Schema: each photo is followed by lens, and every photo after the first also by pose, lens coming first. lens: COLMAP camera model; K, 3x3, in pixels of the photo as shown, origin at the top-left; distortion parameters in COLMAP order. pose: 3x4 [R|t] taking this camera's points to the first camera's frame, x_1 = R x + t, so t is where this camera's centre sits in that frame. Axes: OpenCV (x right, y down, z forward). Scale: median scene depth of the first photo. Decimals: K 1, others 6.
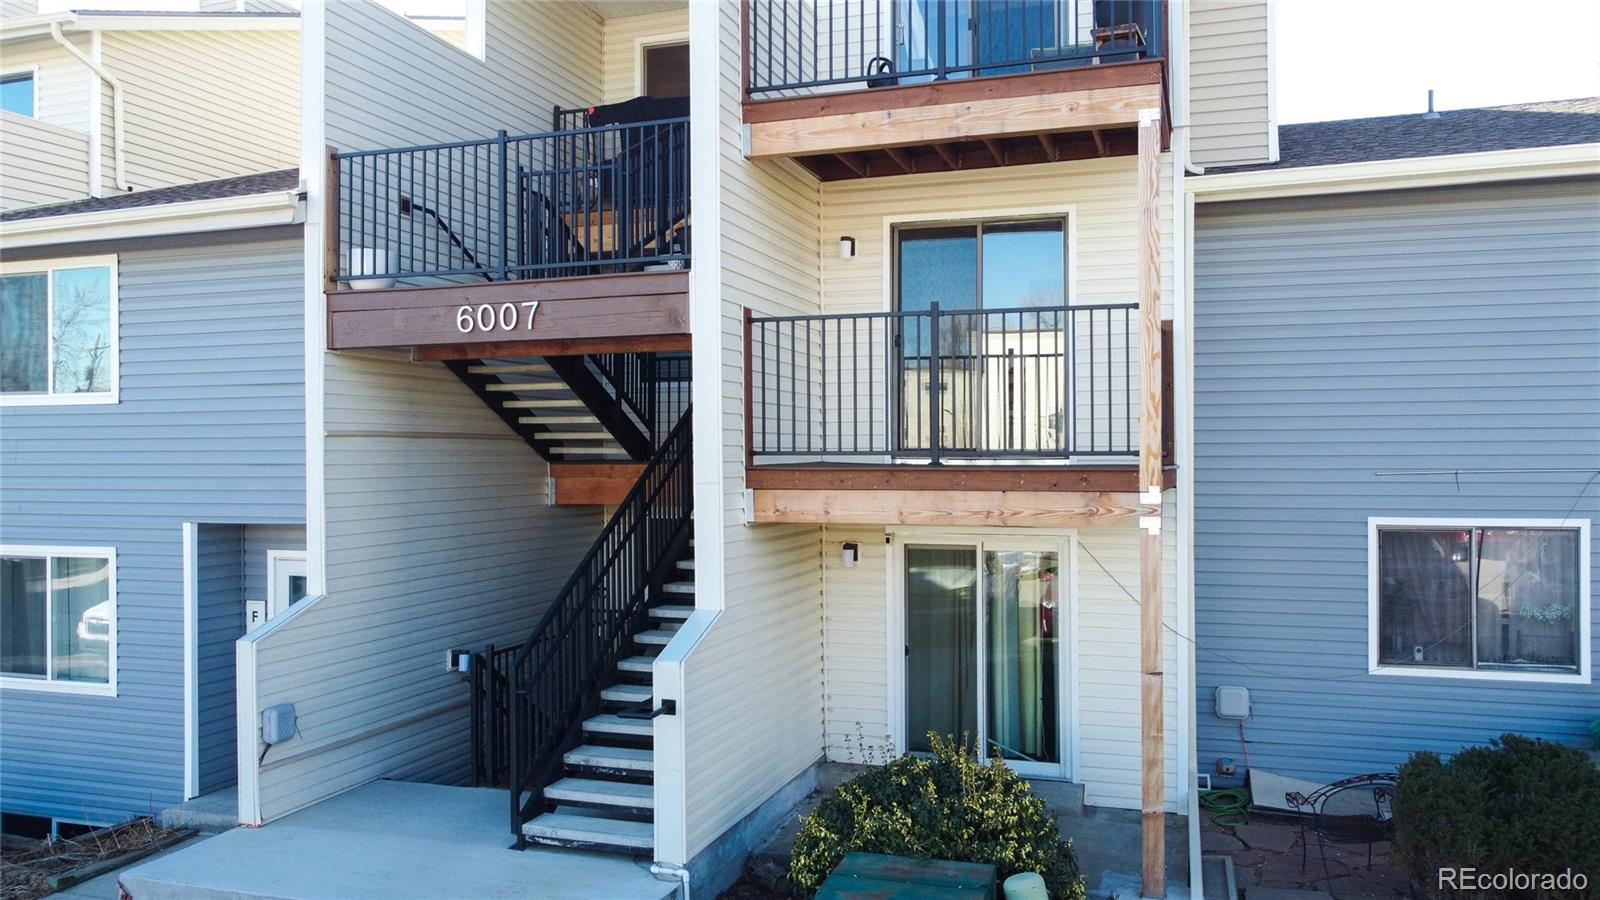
lens RADIAL K [[1215.6, 0, 799.5], [0, 1215.6, 448.7], [0, 0, 1]] dist [0.014630, 0.001674]
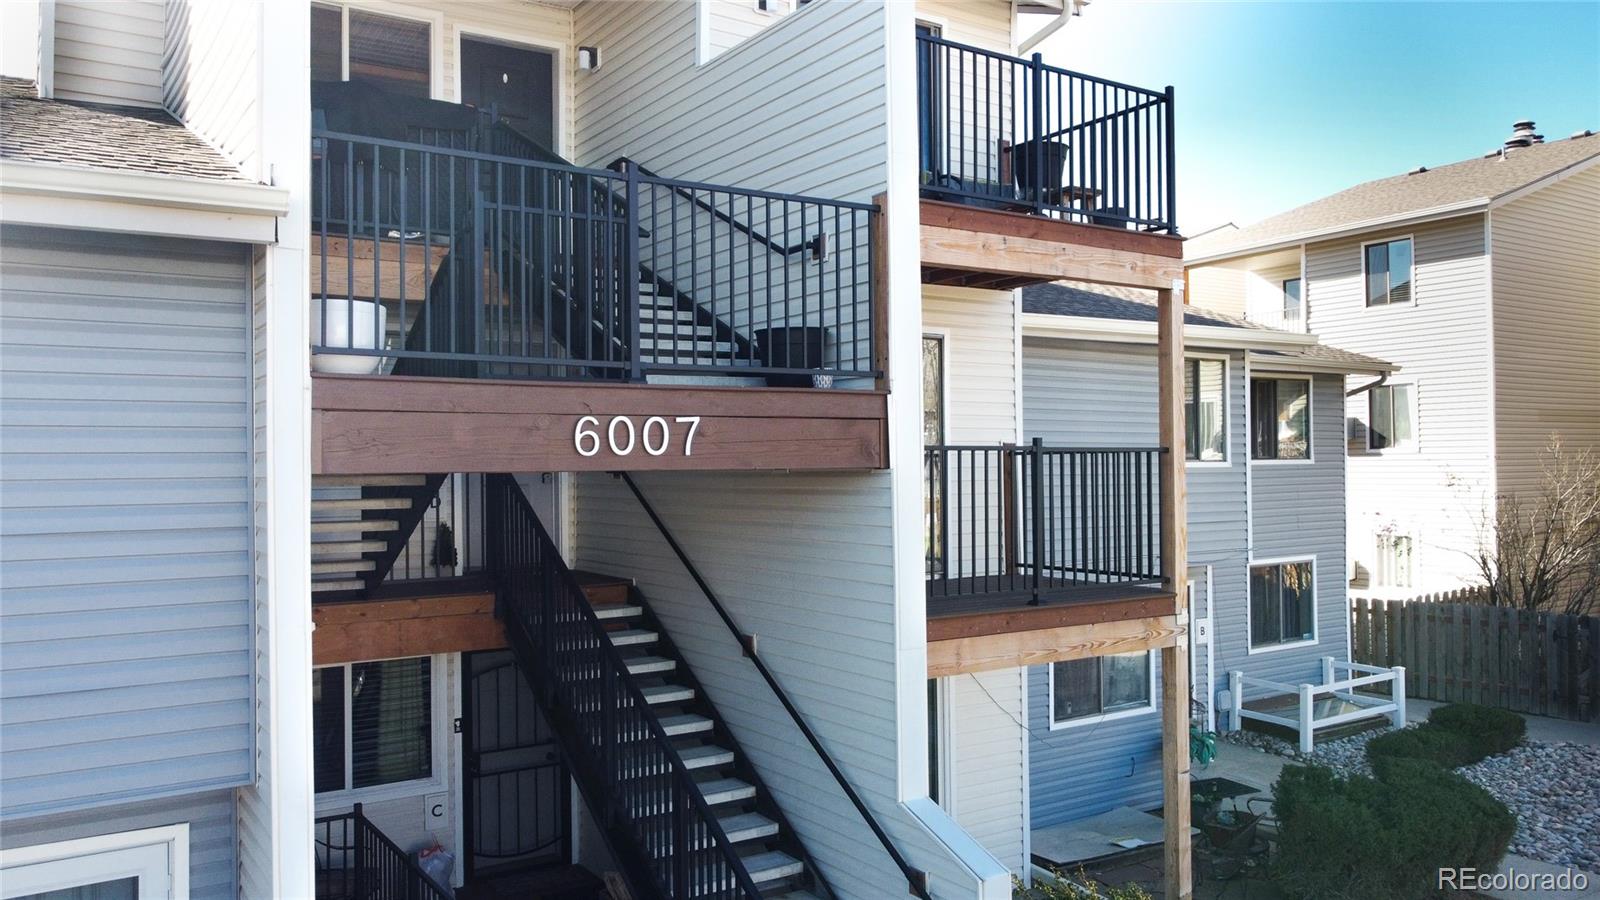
lens RADIAL K [[1215.6, 0, 798.0], [0, 1215.6, 455.0], [0, 0, 1]] dist [0.014630, 0.001674]
pose [[0.623160, 0.007157, 0.782062, -0.753231], [0.000358, 0.999955, -0.009437, -0.093269], [-0.782094, 0.006160, 0.623129, 0.513369]]
